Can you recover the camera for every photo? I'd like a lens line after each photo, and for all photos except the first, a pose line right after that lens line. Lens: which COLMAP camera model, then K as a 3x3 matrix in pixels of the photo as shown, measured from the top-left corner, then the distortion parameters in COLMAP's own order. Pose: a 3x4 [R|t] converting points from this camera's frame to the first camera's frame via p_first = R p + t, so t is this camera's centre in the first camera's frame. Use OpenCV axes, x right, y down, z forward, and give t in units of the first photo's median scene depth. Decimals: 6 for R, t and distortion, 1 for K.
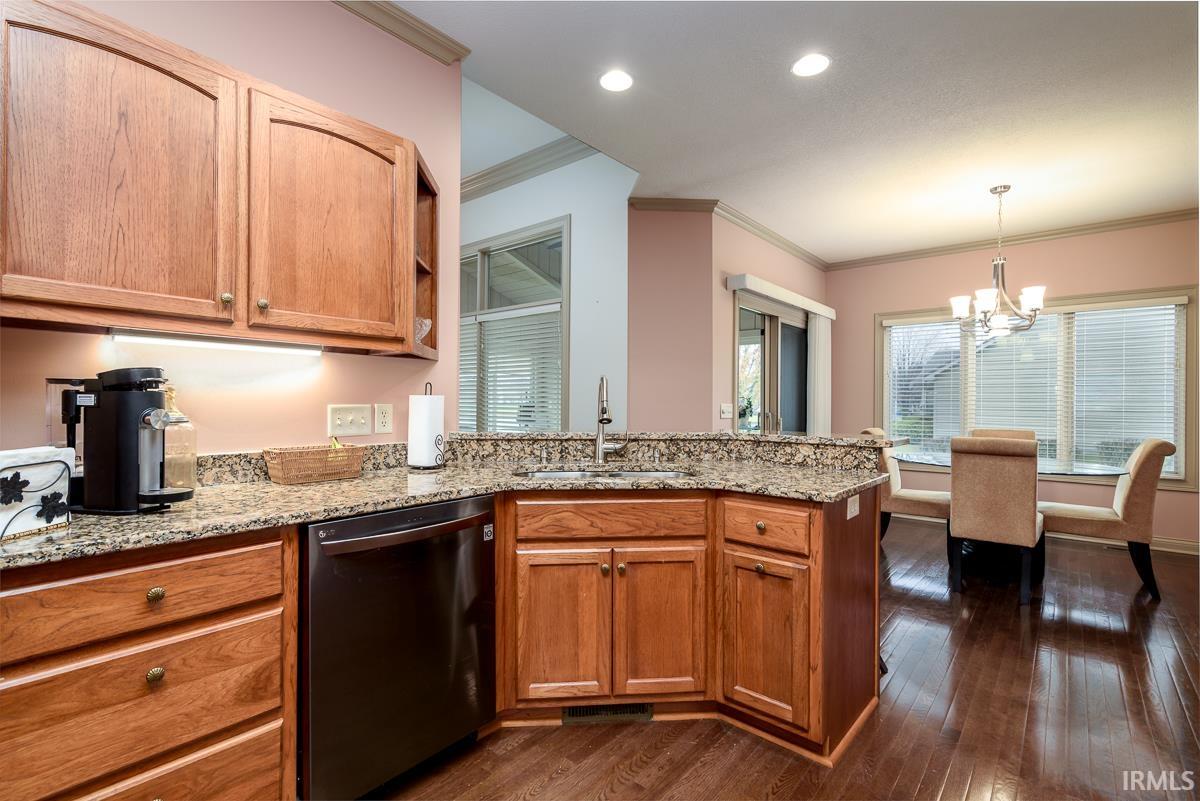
lens RADIAL K [[564.7, 0, 596.3], [0, 564.7, 401.0], [0, 0, 1]] dist [0.011391, -0.000875]
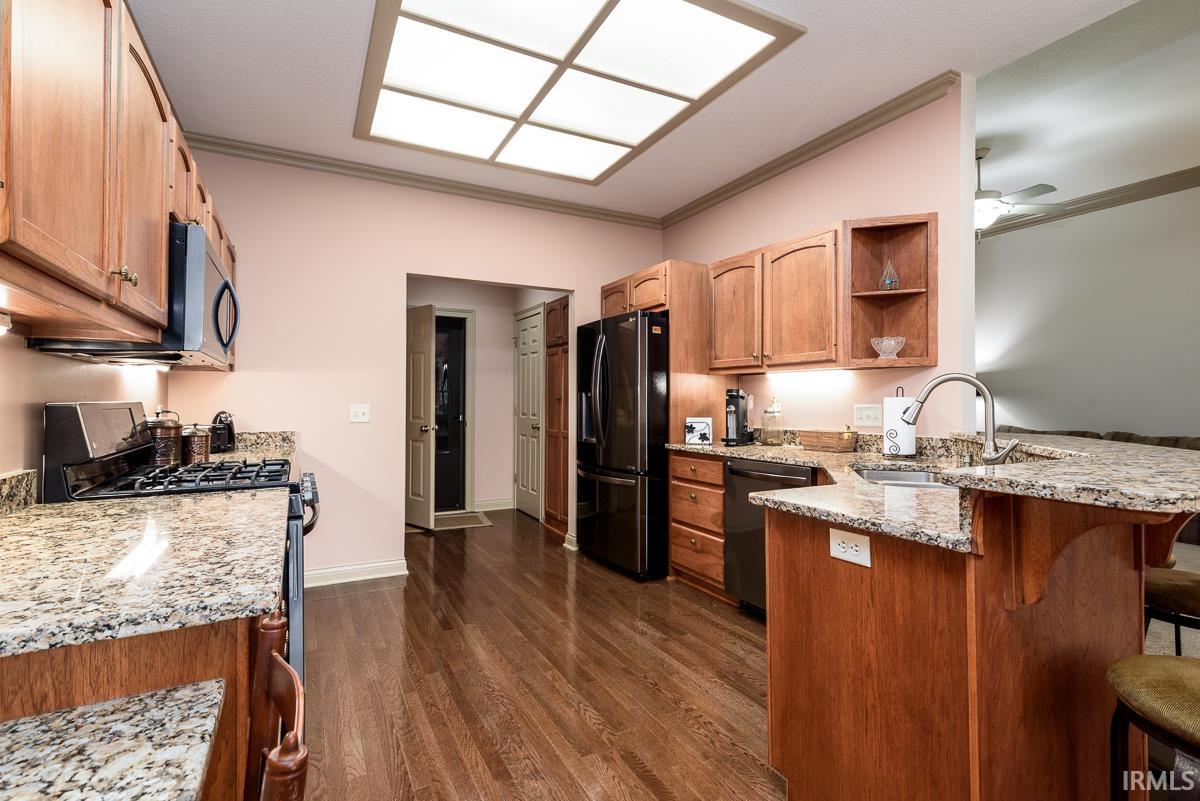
lens RADIAL K [[564.7, 0, 603.2], [0, 564.7, 395.7], [0, 0, 1]] dist [0.011391, -0.000875]
pose [[-0.378194, -0.016725, -0.925575, 1.947102], [-0.001597, 0.999847, -0.017415, 0.016912], [0.925725, -0.005108, -0.378163, 1.566391]]
